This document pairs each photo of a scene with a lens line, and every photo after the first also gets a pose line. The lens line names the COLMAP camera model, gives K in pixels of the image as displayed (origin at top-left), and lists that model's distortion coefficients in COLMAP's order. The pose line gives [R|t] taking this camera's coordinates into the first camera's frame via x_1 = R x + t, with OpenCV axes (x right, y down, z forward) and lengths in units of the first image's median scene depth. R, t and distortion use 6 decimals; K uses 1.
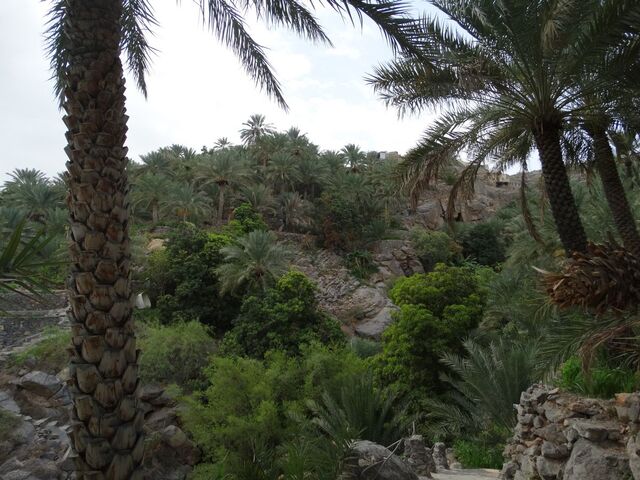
lens RADIAL K [[450.5, 0, 320.7], [0, 450.5, 240.4], [0, 0, 1]] dist [-0.005952, 0.005848]
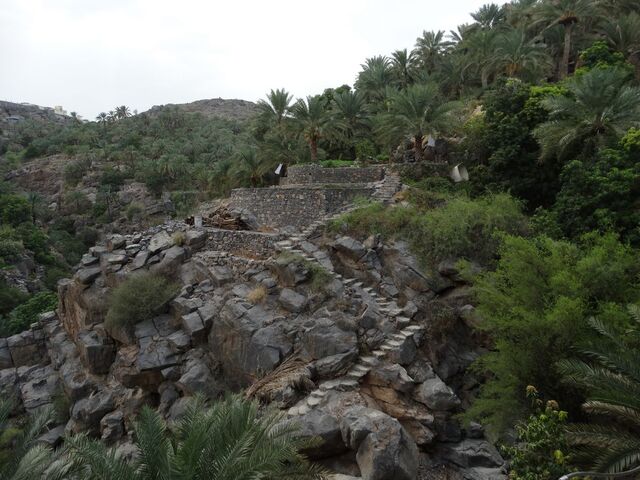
lens RADIAL K [[450.5, 0, 319.7], [0, 450.5, 238.6], [0, 0, 1]] dist [-0.005952, 0.005848]
pose [[0.724750, 0.075566, -0.684856, 0.061853], [0.103599, 0.970716, 0.216742, 0.047288], [0.681179, -0.228035, 0.695698, 0.175617]]
